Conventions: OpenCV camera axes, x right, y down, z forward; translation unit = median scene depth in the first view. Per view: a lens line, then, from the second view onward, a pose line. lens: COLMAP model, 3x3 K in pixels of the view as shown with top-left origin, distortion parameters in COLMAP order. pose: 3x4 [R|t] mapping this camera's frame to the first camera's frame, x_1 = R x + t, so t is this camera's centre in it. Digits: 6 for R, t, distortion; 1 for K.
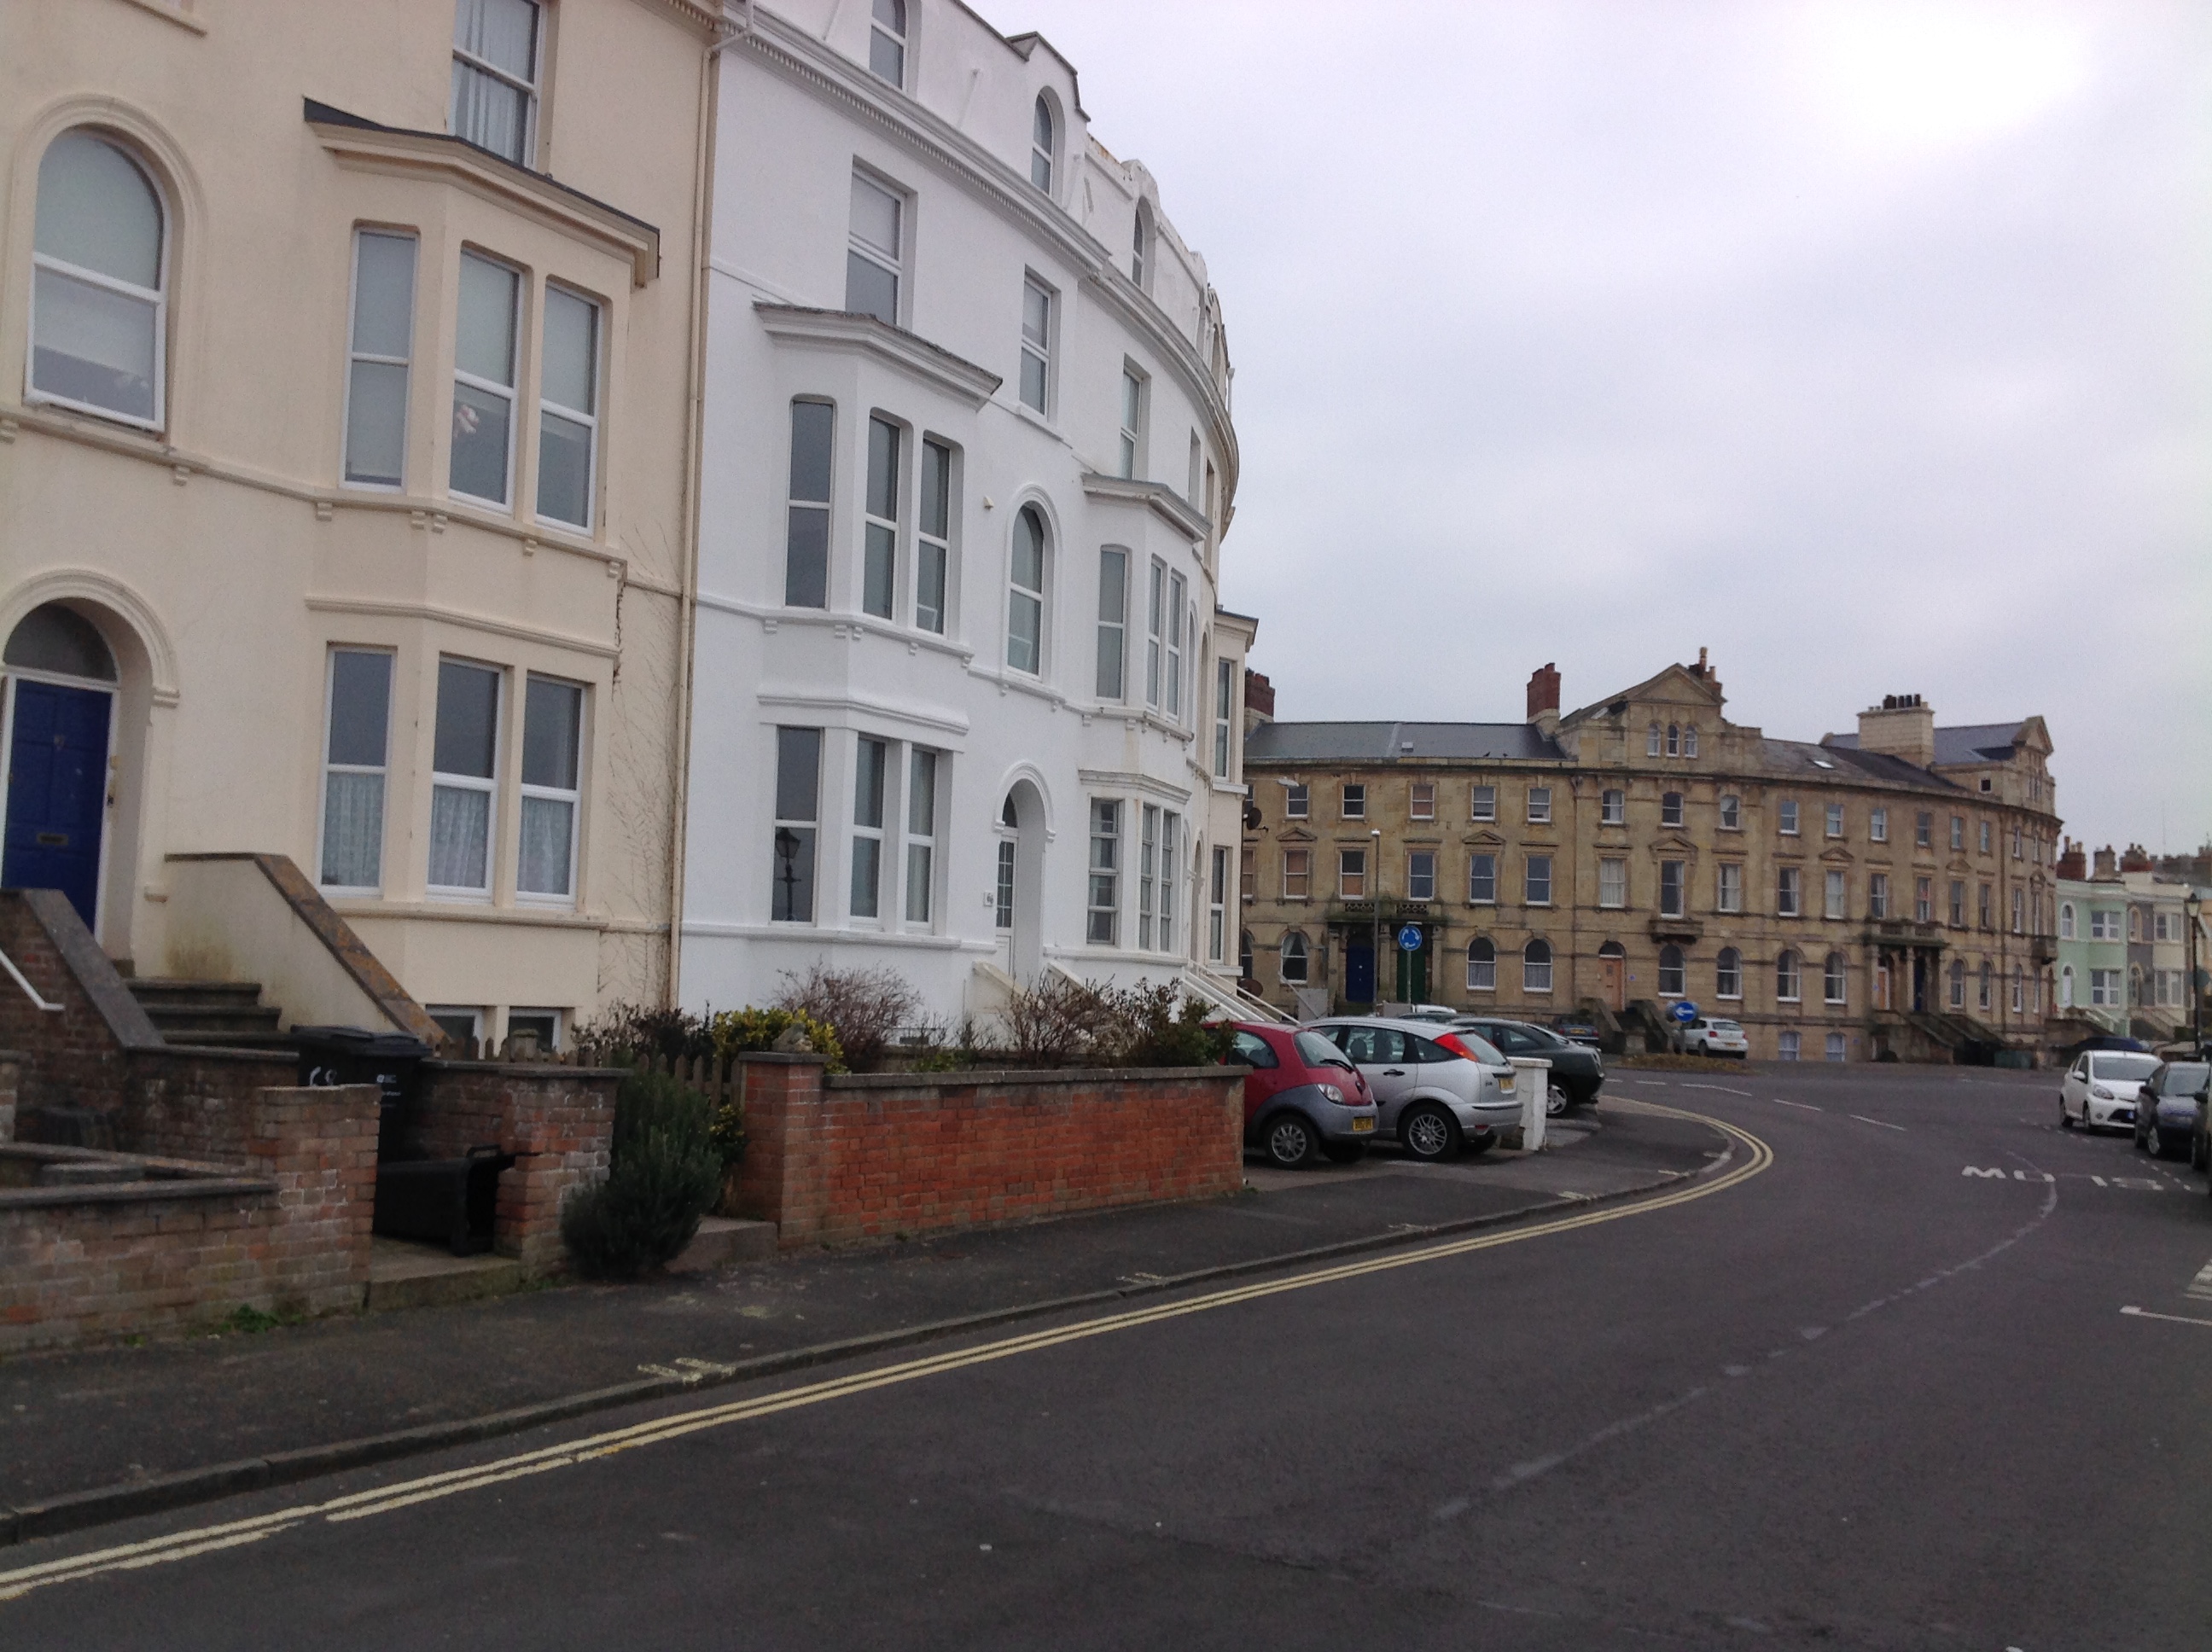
lens RADIAL K [[2189.2, 0, 1092.8], [0, 2189.2, 818.0], [0, 0, 1]] dist [0.058205, 0.000000]
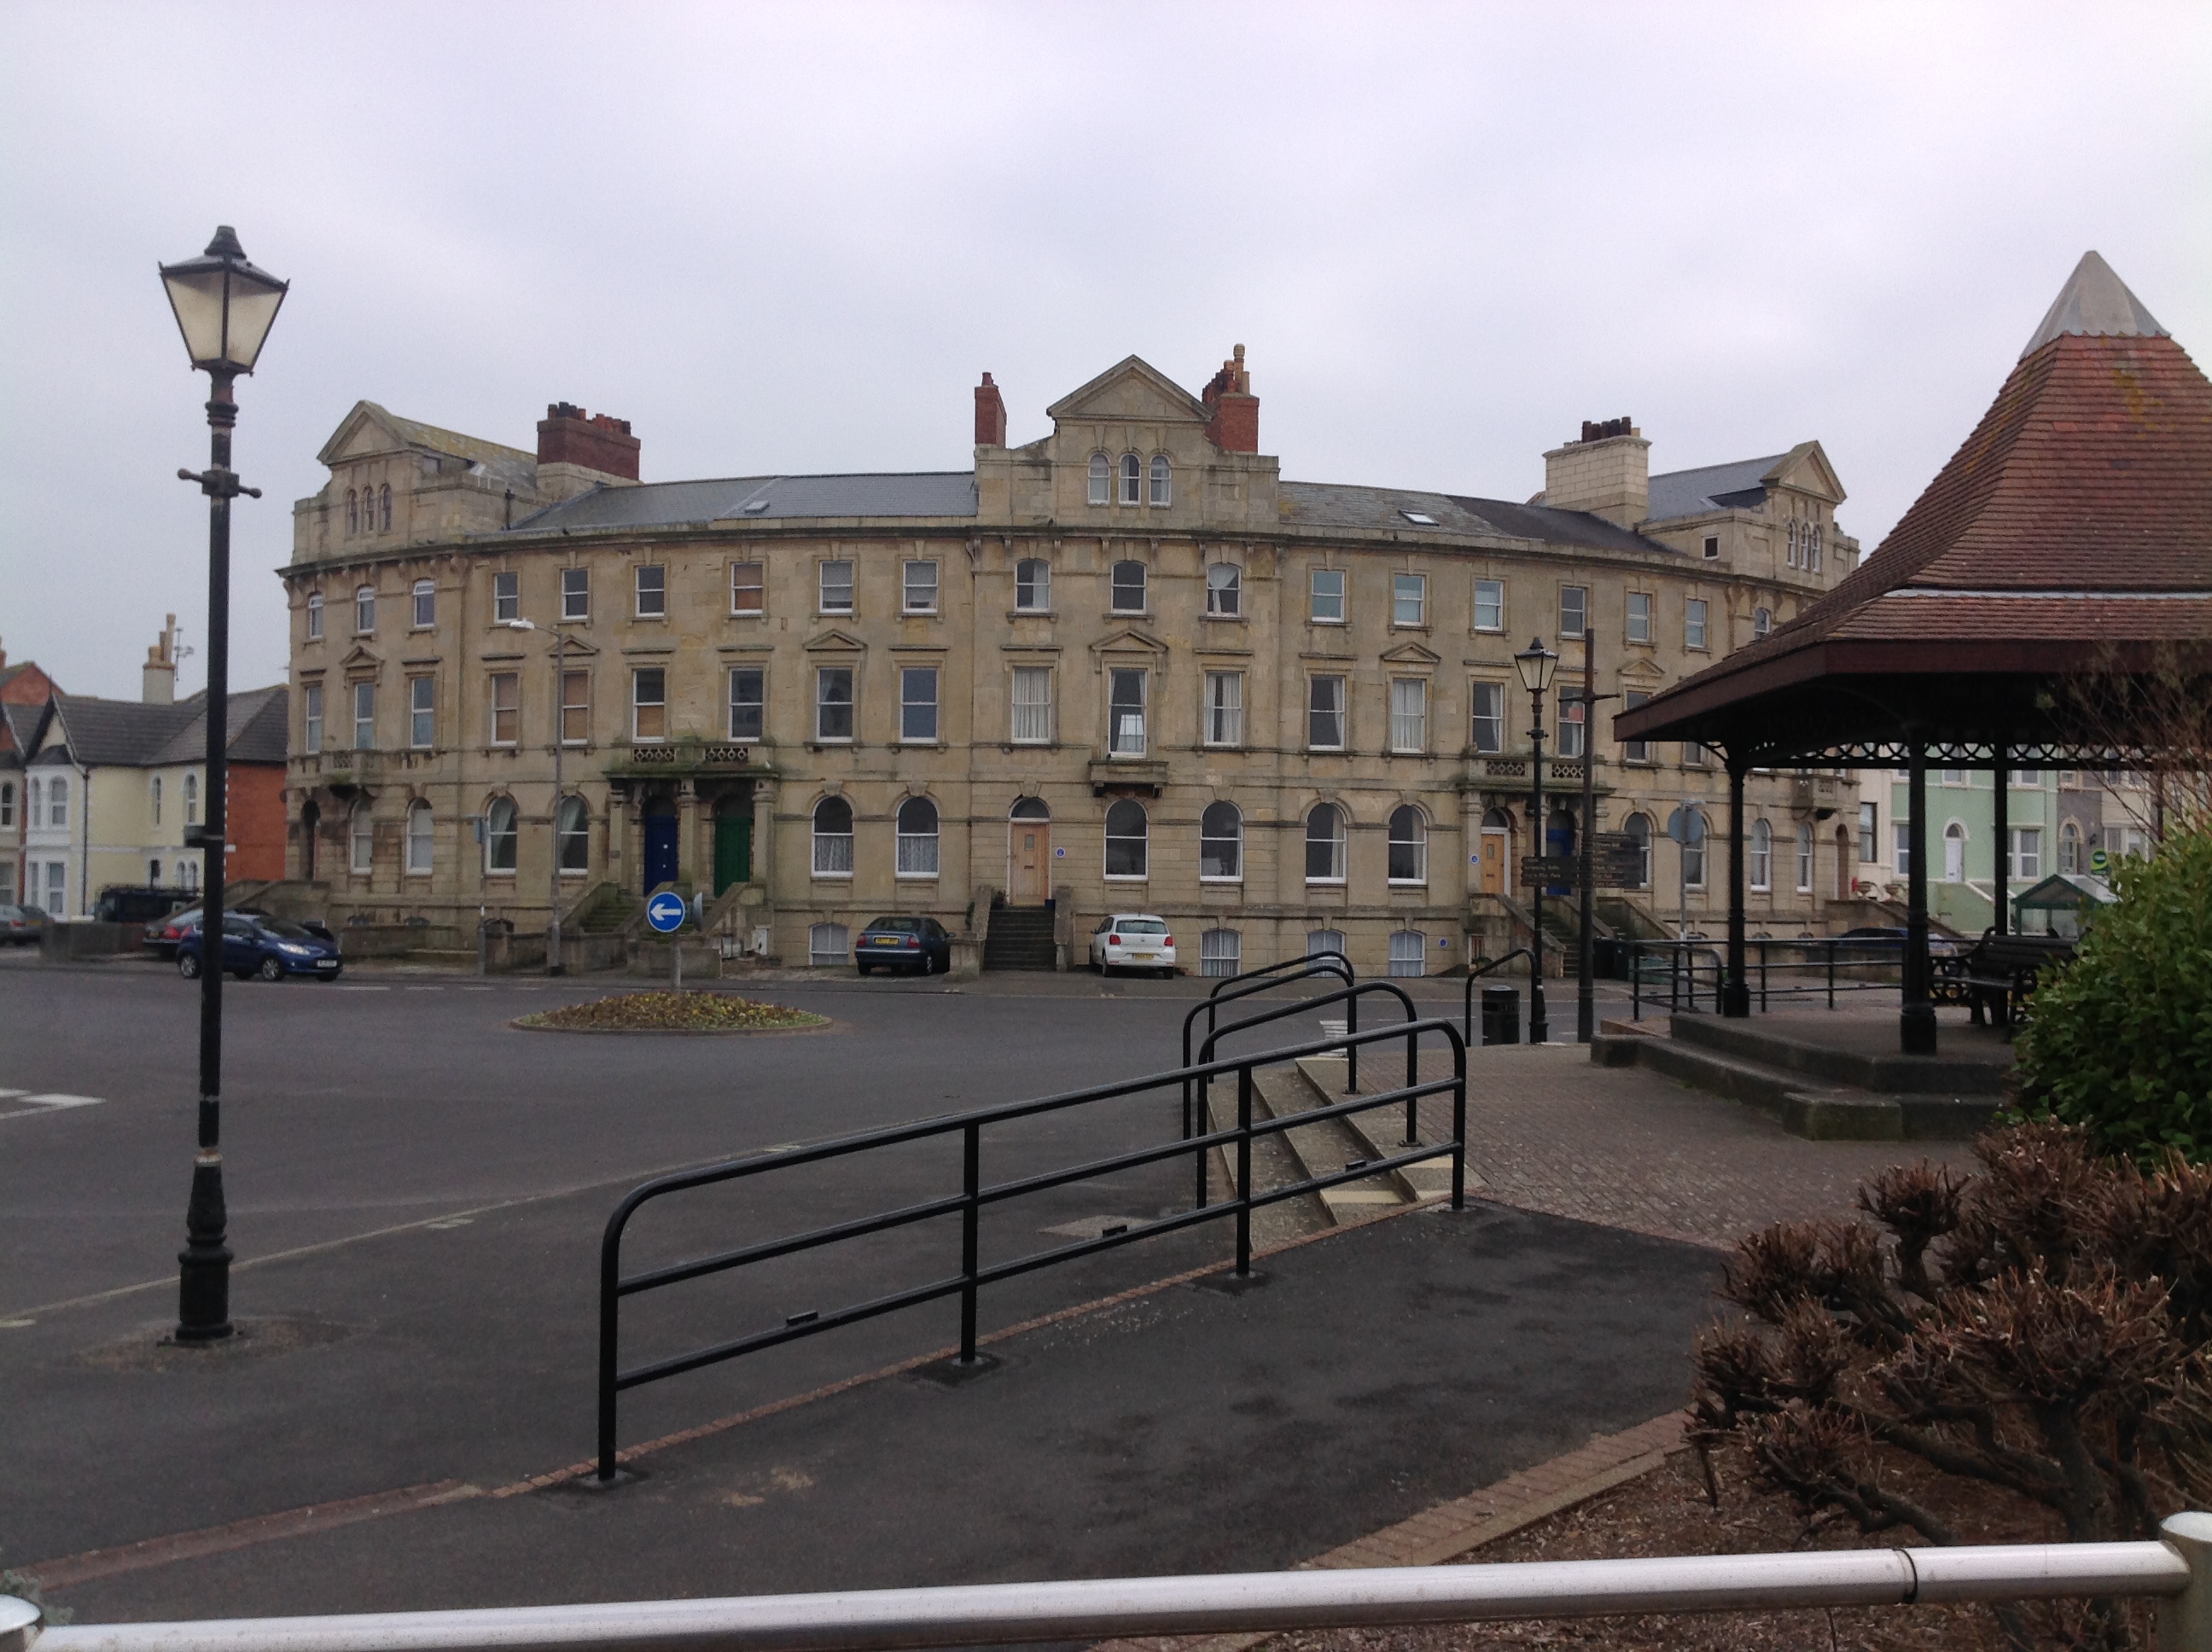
lens RADIAL K [[2189.2, 0, 1119.3], [0, 2189.2, 840.9], [0, 0, 1]] dist [0.058205, 0.000000]
pose [[0.995133, -0.022750, -0.095874, 0.318363], [0.028188, 0.998046, 0.055760, 0.033660], [0.094418, -0.058191, 0.993830, 0.362447]]
